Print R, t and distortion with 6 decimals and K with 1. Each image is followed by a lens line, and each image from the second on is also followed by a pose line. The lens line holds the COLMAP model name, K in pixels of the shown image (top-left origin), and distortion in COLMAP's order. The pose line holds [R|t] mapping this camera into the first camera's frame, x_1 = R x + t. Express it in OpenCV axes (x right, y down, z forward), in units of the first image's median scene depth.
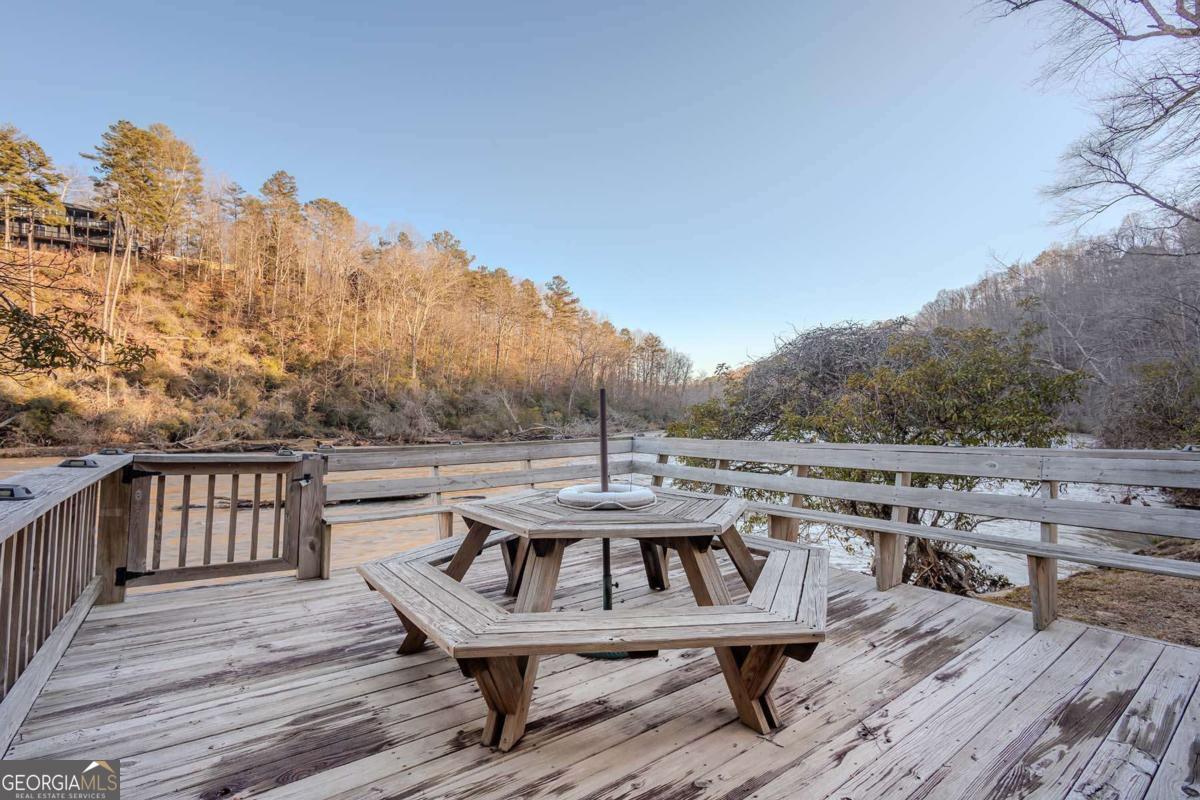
lens RADIAL K [[545.7, 0, 600.1], [0, 545.7, 397.2], [0, 0, 1]] dist [0.014490, -0.005660]
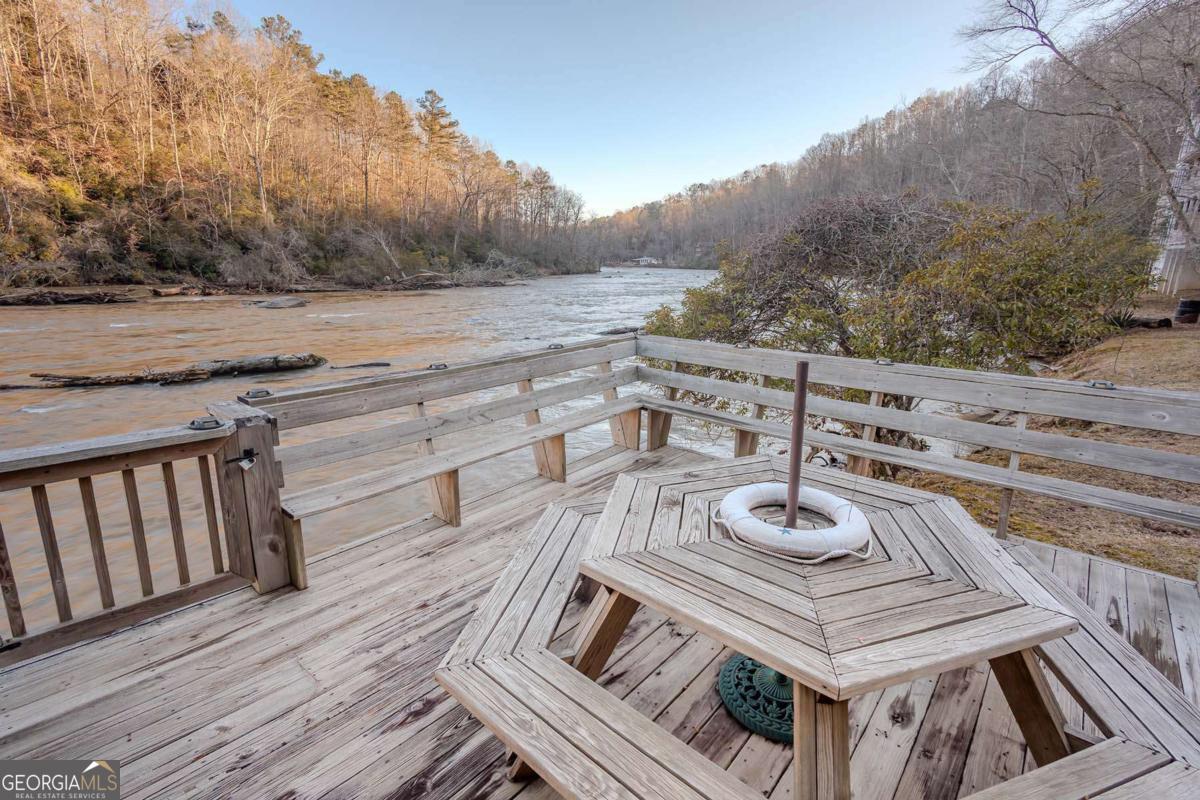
lens RADIAL K [[545.7, 0, 598.4], [0, 545.7, 396.7], [0, 0, 1]] dist [0.014490, -0.005660]
pose [[0.979723, -0.037271, 0.196859, -0.010772], [-0.018949, 0.960905, 0.276229, -0.004455], [-0.199458, -0.274358, 0.940715, 0.013774]]
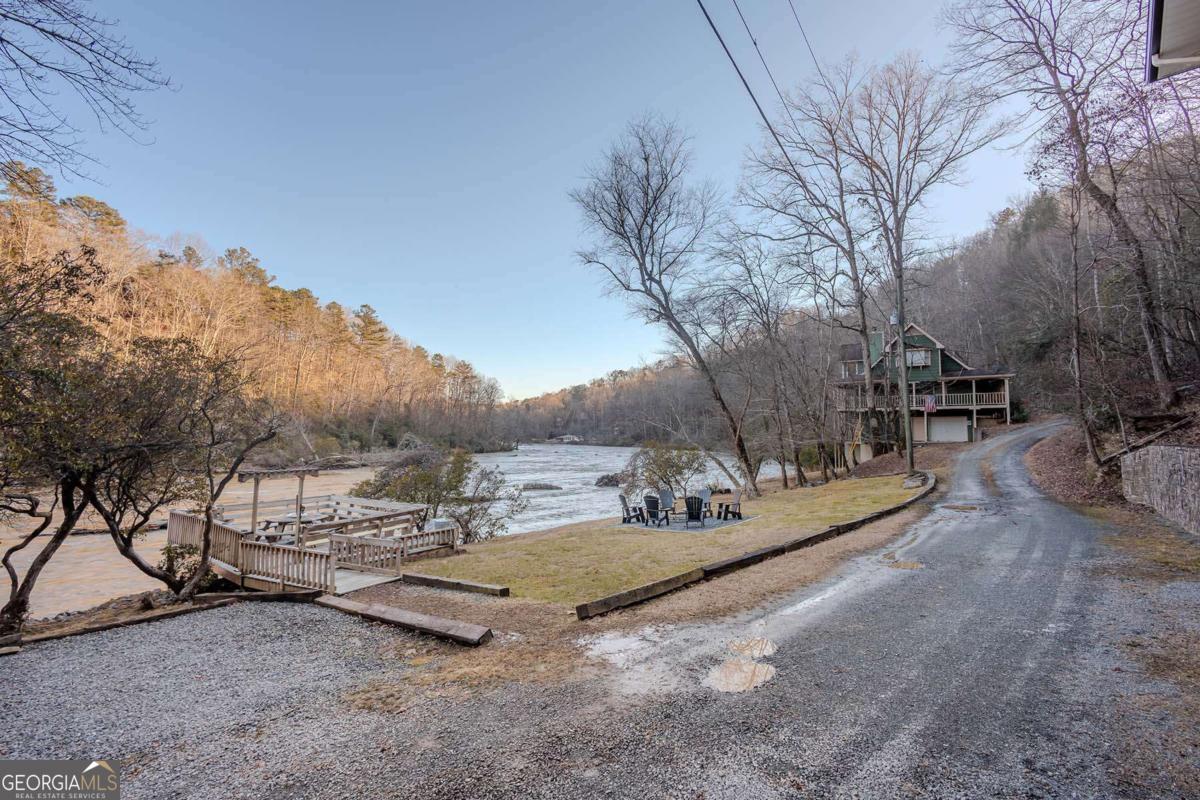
lens RADIAL K [[545.7, 0, 597.9], [0, 545.7, 400.0], [0, 0, 1]] dist [0.014490, -0.005660]
pose [[0.950493, 0.032258, 0.309068, 0.033332], [-0.023245, 0.999192, -0.032799, -0.025076], [-0.309876, 0.023991, 0.950474, -0.149754]]
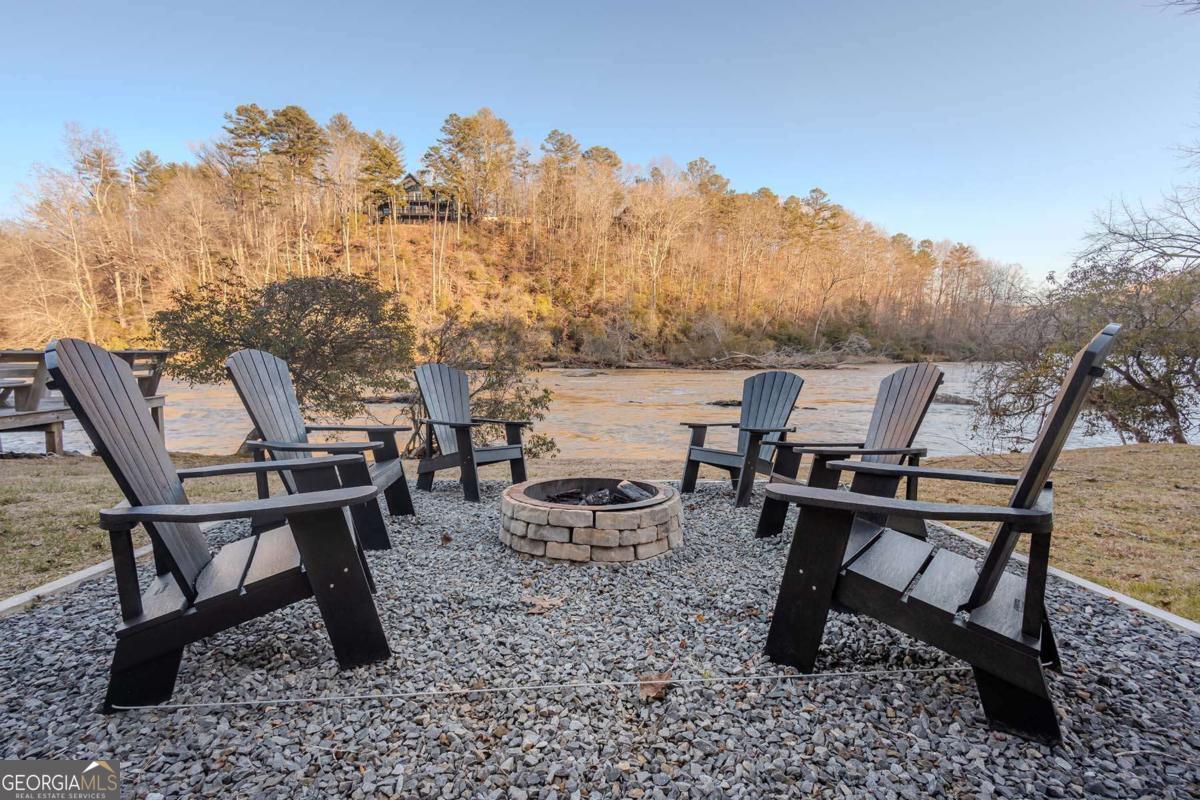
lens RADIAL K [[545.7, 0, 600.9], [0, 545.7, 398.9], [0, 0, 1]] dist [0.014490, -0.005660]
pose [[0.852808, 0.057239, -0.519079, 0.144893], [0.012294, 0.991499, 0.129530, 0.001024], [0.522080, -0.116846, 0.844855, 0.012706]]
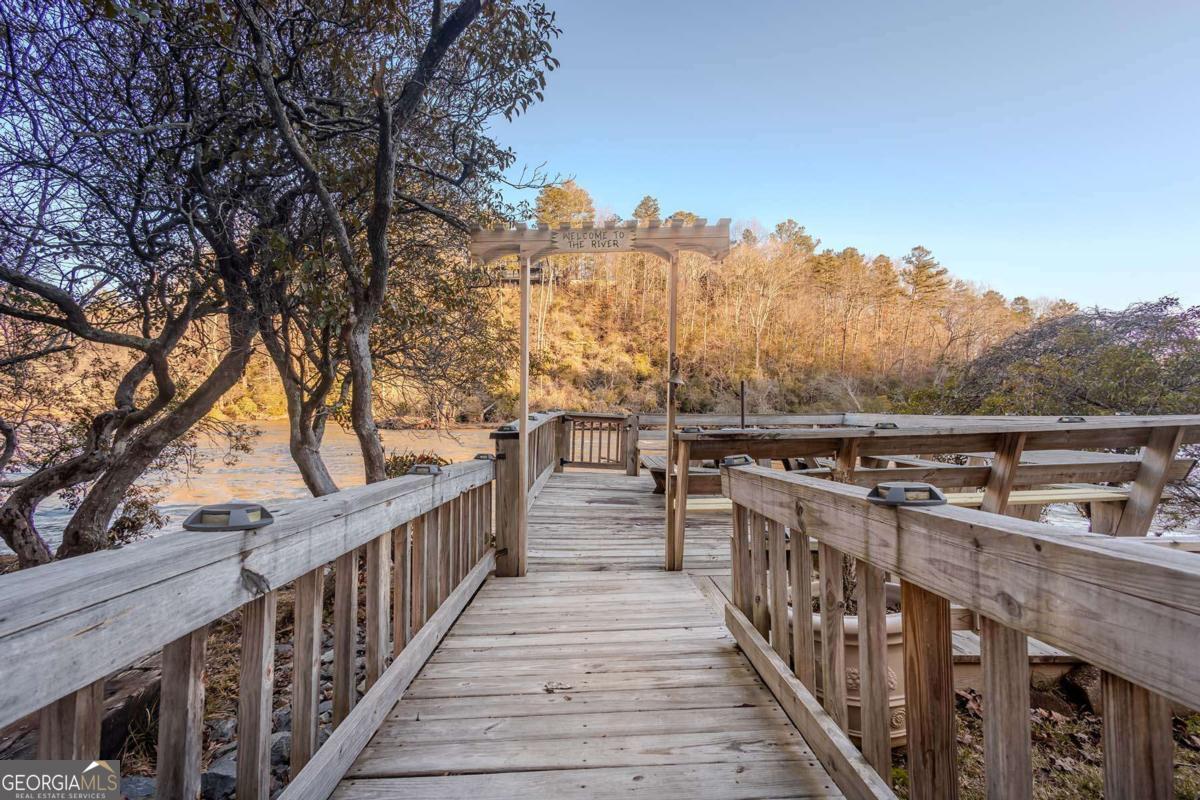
lens RADIAL K [[545.7, 0, 601.0], [0, 545.7, 395.9], [0, 0, 1]] dist [0.014490, -0.005660]
pose [[0.814733, -0.002065, -0.579832, 0.023498], [0.012598, 0.999821, 0.014142, 0.000165], [0.579699, -0.018827, 0.814613, -0.030201]]
